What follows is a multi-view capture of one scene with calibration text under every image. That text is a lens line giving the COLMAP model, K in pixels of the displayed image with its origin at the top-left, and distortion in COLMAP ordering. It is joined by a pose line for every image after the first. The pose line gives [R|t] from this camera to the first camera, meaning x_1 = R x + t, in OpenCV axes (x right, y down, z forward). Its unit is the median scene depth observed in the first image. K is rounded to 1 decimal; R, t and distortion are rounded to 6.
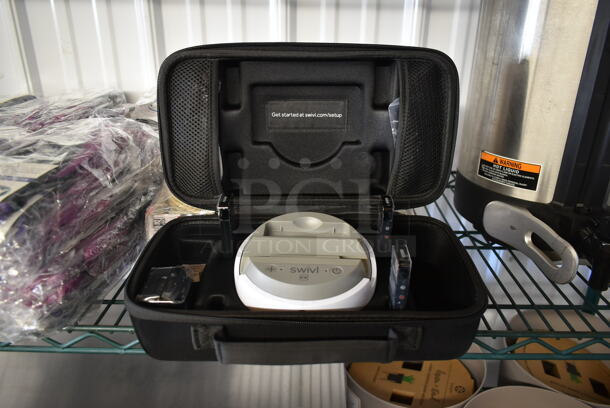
lens RADIAL K [[463.0, 0, 305.0], [0, 463.0, 204.0], [0, 0, 1]] dist [-0.015121, -0.002668]
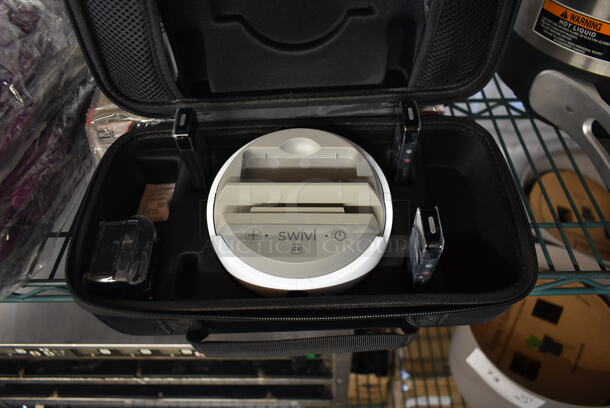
lens RADIAL K [[452.9, 0, 305.0], [0, 452.9, 204.0], [0, 0, 1]] dist [-0.006195, -0.003020]
pose [[0.999241, -0.035884, -0.015128, 0.019375], [0.038848, 0.891390, 0.451569, -0.187020], [-0.002719, -0.451814, 0.892108, 0.293984]]
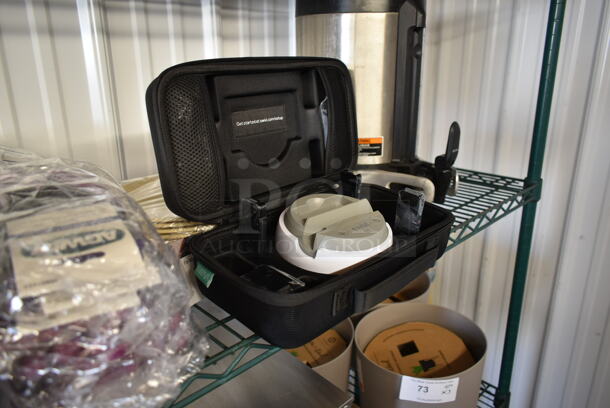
lens RADIAL K [[463.0, 0, 305.0], [0, 463.0, 204.0], [0, 0, 1]] dist [-0.015121, -0.002668]
pose [[0.697556, -0.240222, 0.675062, -0.750856], [0.295028, 0.954850, 0.034927, -0.004974], [-0.652974, 0.174799, 0.736933, 0.128961]]
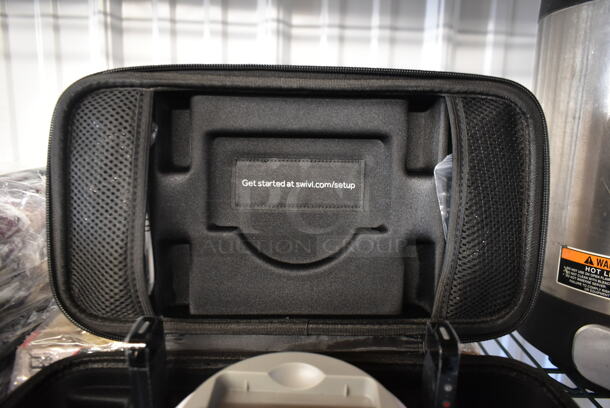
lens RADIAL K [[463.0, 0, 305.0], [0, 463.0, 204.0], [0, 0, 1]] dist [-0.015121, -0.002668]
pose [[0.999905, 0.011181, 0.008015, 0.008053], [-0.009215, 0.976947, -0.213285, -0.035118], [-0.010215, 0.213191, 0.976957, 0.407385]]
